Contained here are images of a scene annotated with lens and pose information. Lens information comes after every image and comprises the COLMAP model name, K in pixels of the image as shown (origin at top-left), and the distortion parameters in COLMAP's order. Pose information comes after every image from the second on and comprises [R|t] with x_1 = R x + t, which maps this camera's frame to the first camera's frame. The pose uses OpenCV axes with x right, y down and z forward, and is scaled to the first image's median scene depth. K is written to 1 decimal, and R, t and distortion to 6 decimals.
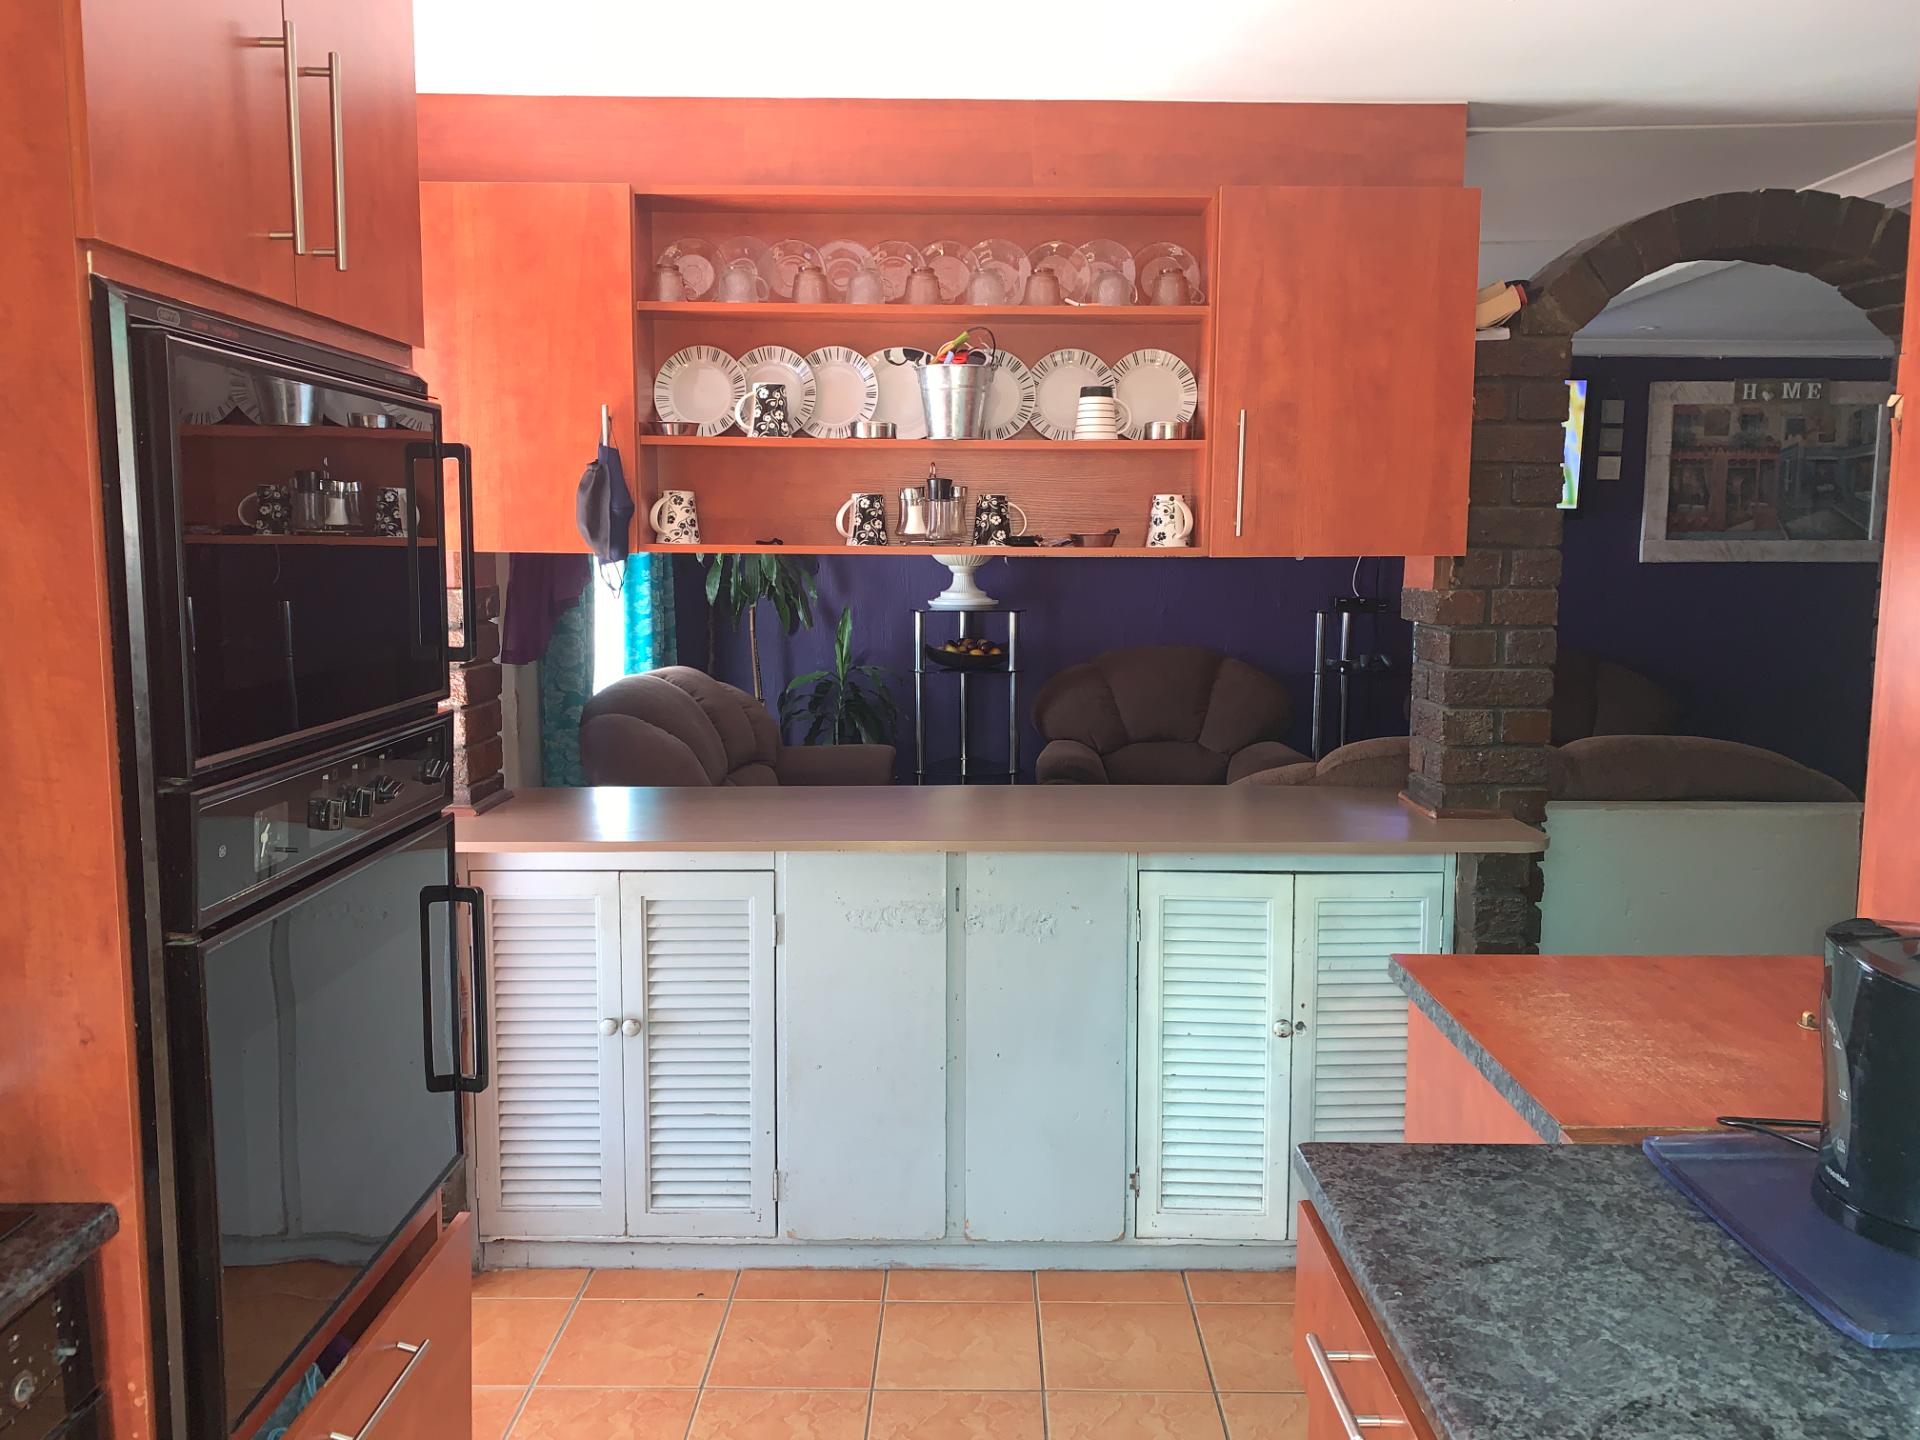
lens RADIAL K [[1448.9, 0, 965.6], [0, 1448.9, 718.1], [0, 0, 1]] dist [0.065164, -0.089692]
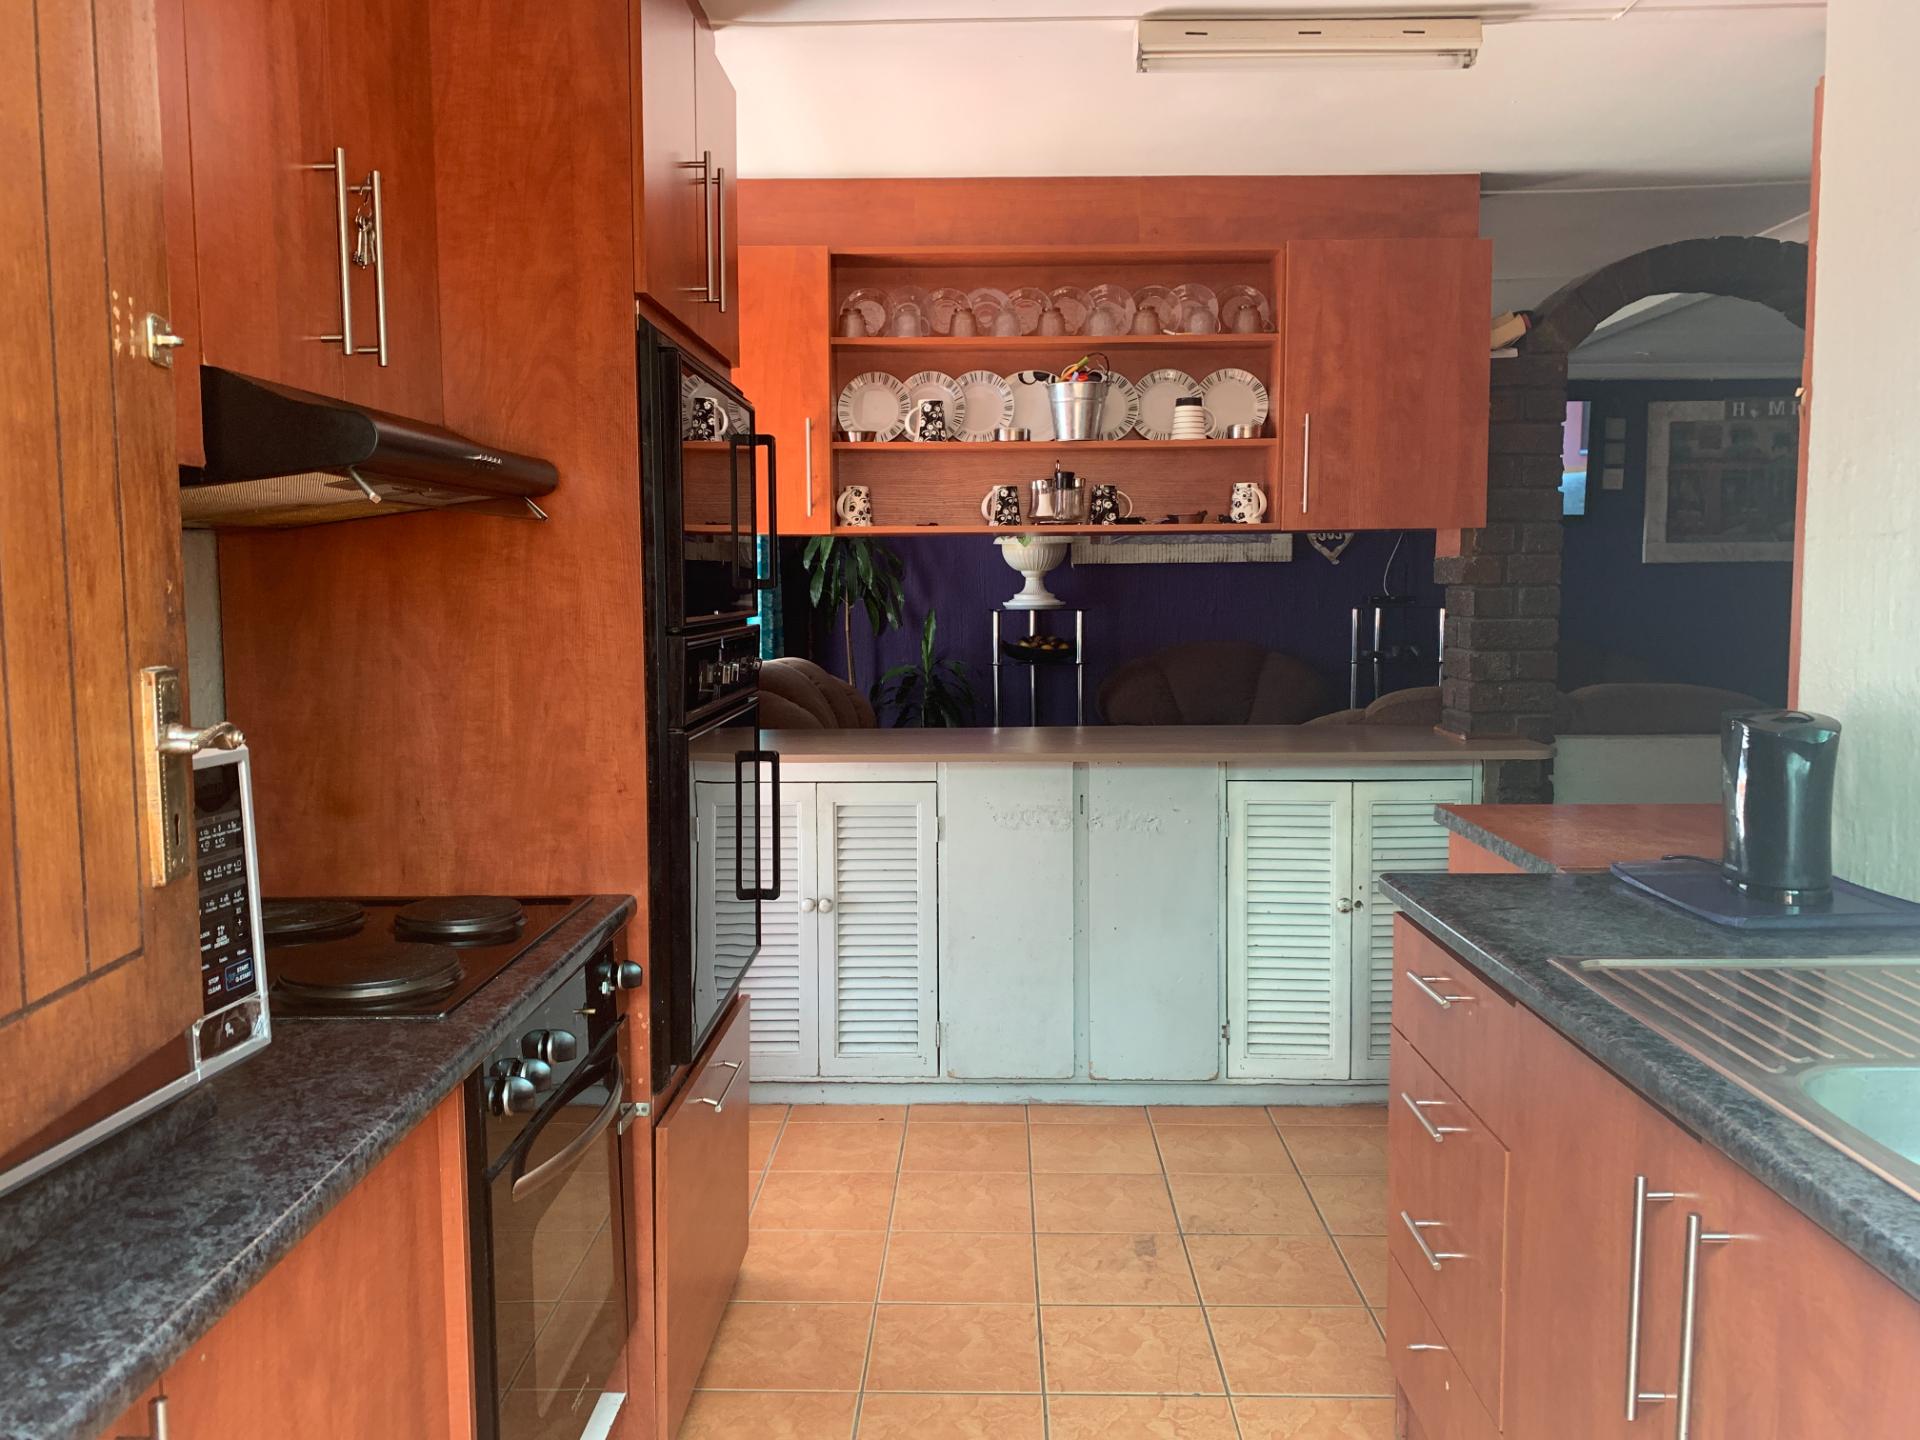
lens RADIAL K [[1461.3, 0, 935.1], [0, 1461.3, 714.8], [0, 0, 1]] dist [0.059650, -0.063836]
pose [[0.999606, -0.008083, -0.026885, -0.097222], [0.007178, 0.999410, -0.033582, 0.088022], [0.027141, 0.033376, 0.999074, -0.270934]]
